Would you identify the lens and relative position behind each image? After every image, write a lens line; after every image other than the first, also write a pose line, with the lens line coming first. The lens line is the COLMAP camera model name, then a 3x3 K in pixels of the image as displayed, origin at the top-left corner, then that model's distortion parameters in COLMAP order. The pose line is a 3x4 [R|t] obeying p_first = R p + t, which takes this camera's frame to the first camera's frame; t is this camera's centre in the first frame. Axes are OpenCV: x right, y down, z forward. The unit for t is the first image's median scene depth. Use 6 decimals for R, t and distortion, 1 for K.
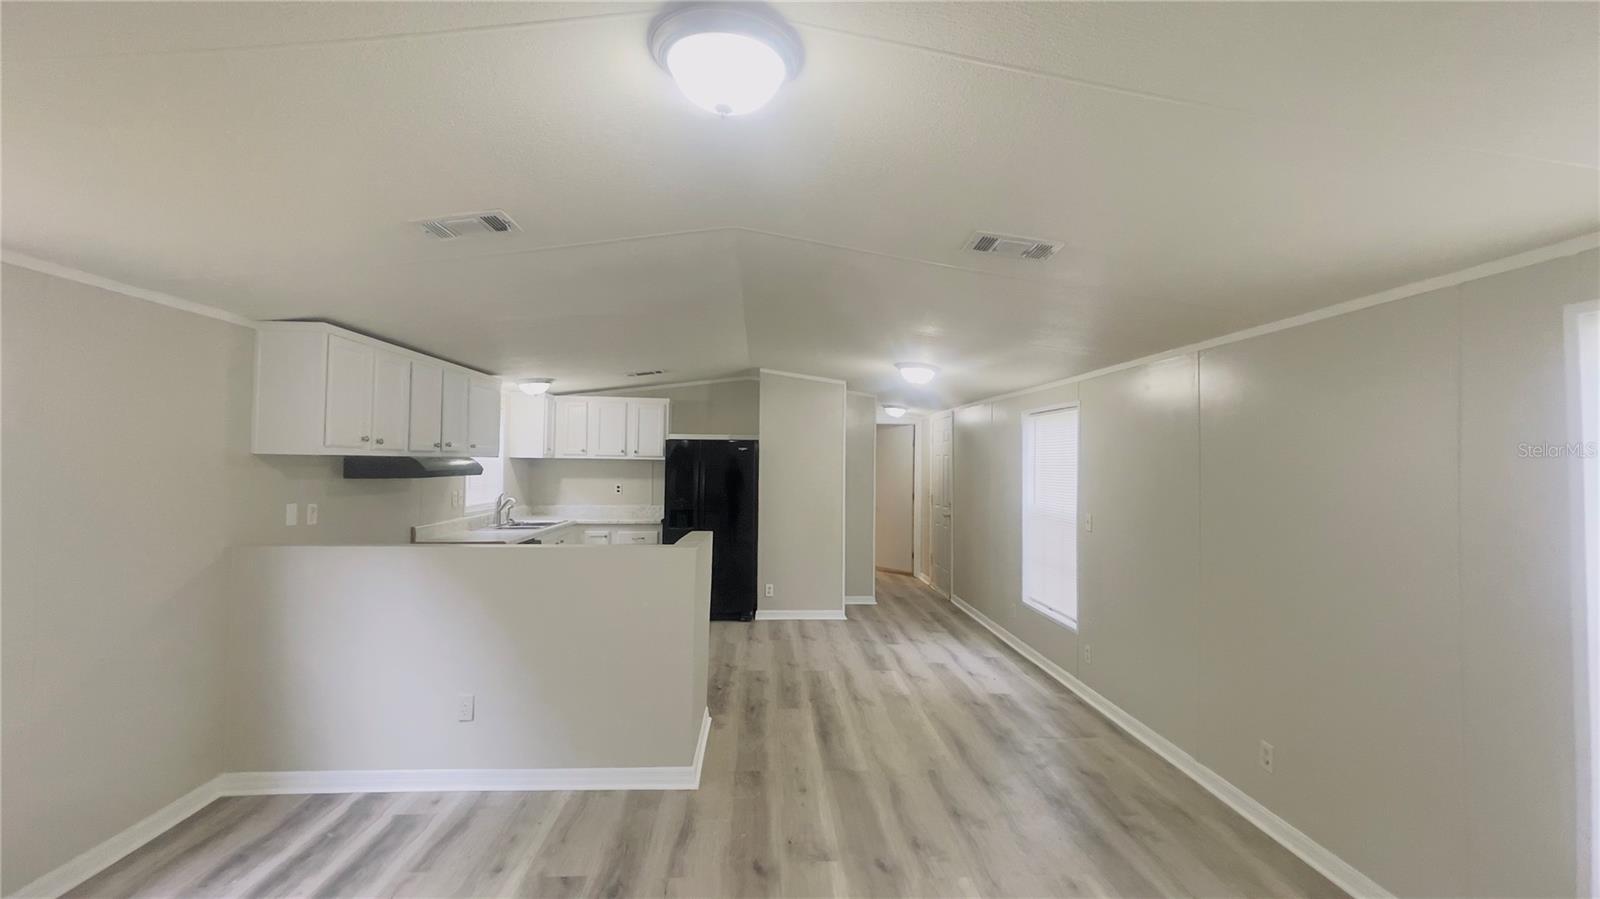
lens RADIAL K [[653.8, 0, 796.5], [0, 653.8, 447.3], [0, 0, 1]] dist [-0.004907, -0.000107]
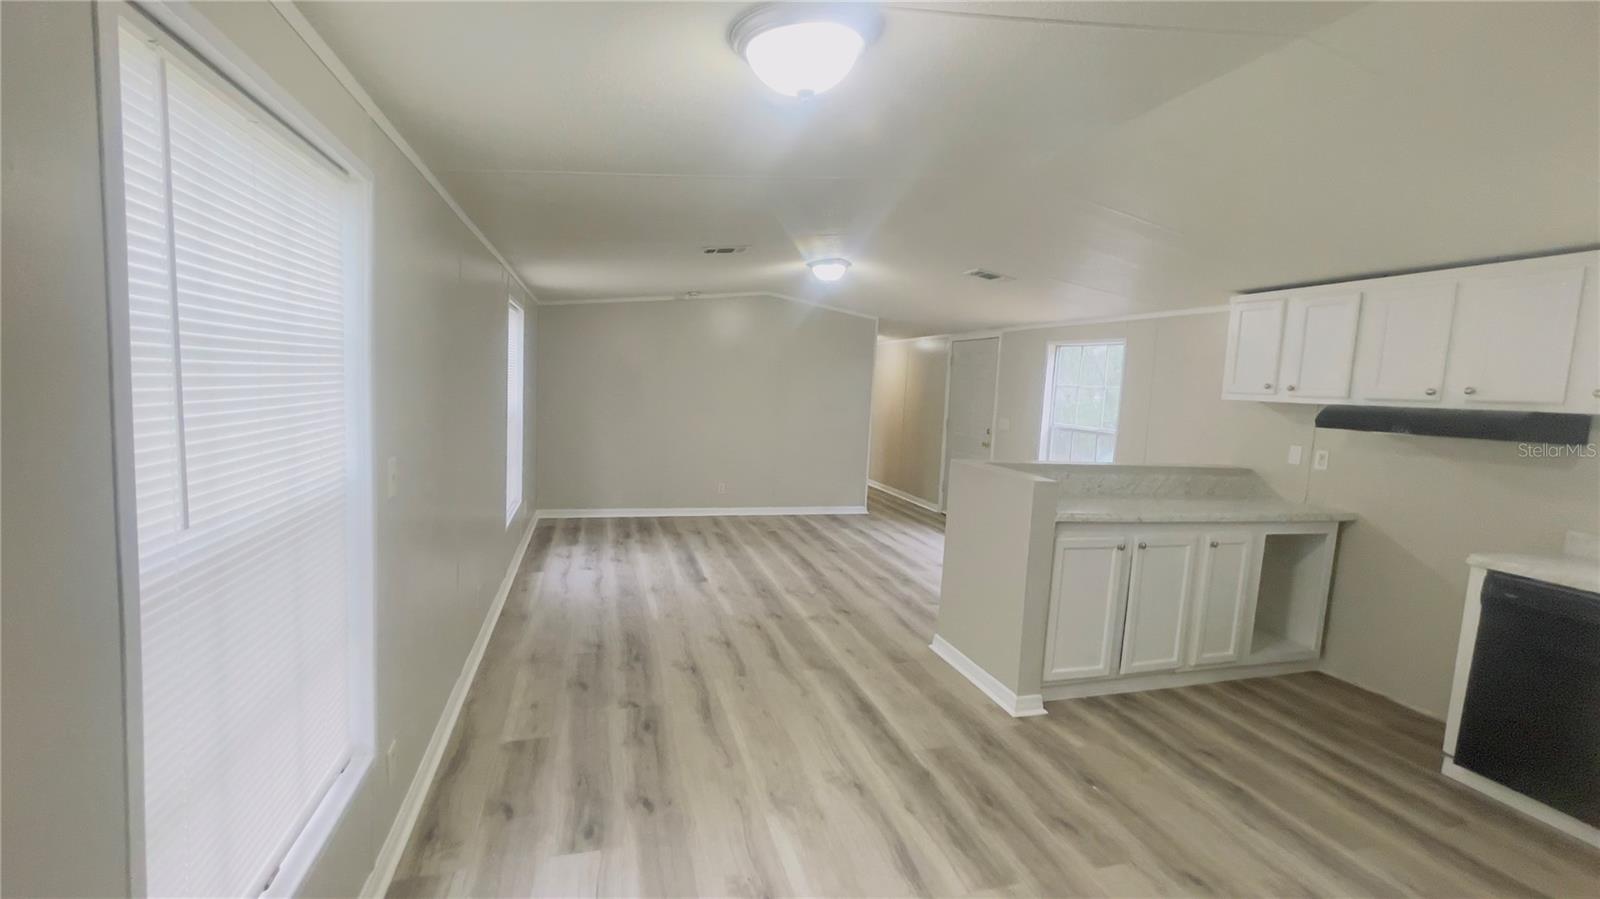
lens RADIAL K [[653.5, 0, 801.4], [0, 653.5, 441.9], [0, 0, 1]] dist [0.001890, -0.000064]
pose [[-0.968160, -0.041726, -0.246830, 0.281509], [-0.059350, 0.996158, 0.064395, 0.043820], [0.243195, 0.076994, -0.966917, 1.448116]]
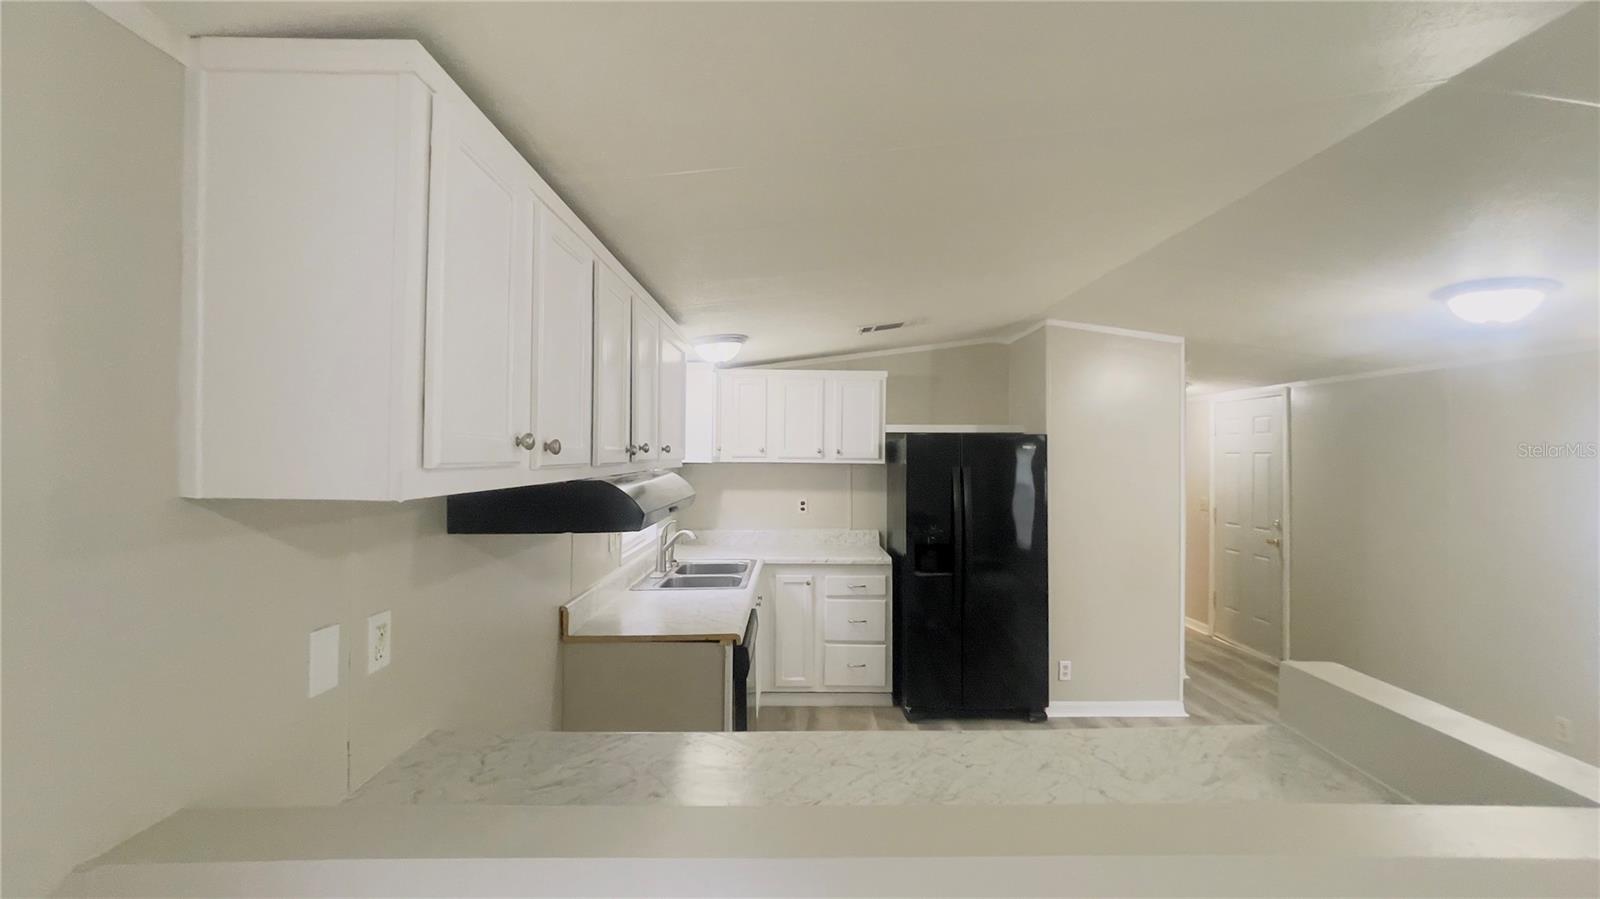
lens RADIAL K [[649.4, 0, 792.2], [0, 649.4, 448.0], [0, 0, 1]] dist [0.000491, 0.000147]
pose [[0.998313, -0.006365, -0.057710, -0.379568], [0.007195, 0.999874, 0.014181, -0.010000], [0.057612, -0.014572, 0.998233, 0.504058]]
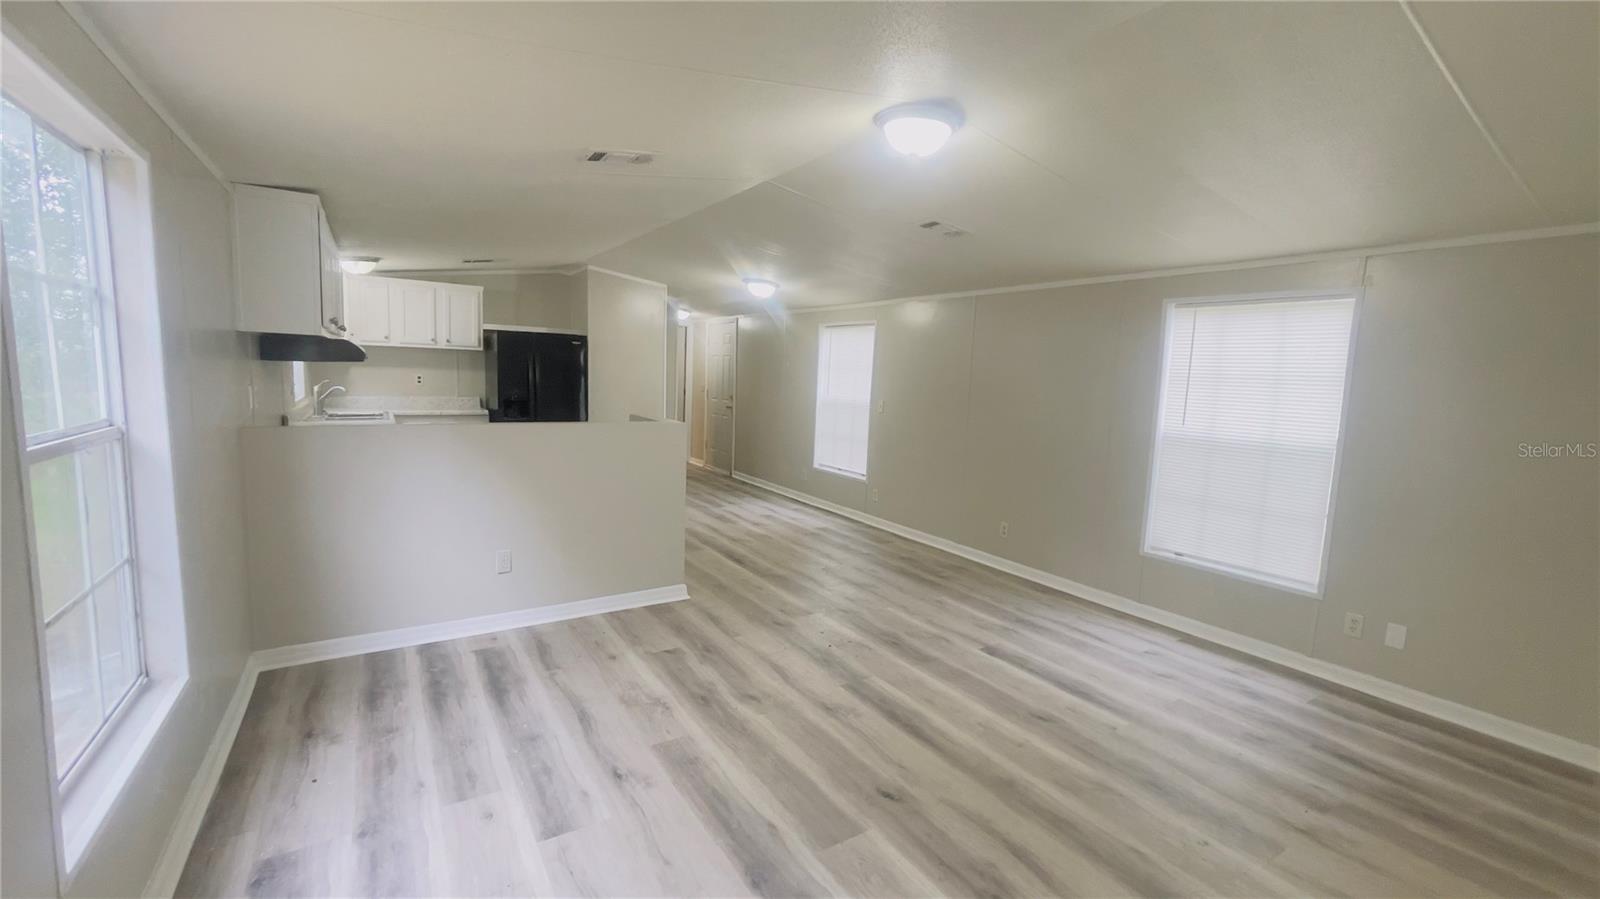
lens RADIAL K [[653.8, 0, 796.5], [0, 653.8, 447.3], [0, 0, 1]] dist [-0.004907, -0.000107]
pose [[0.868076, -0.036708, 0.495073, -0.419412], [-0.039367, 0.989032, 0.142360, 0.007133], [-0.494868, -0.143069, 0.857109, -0.151303]]
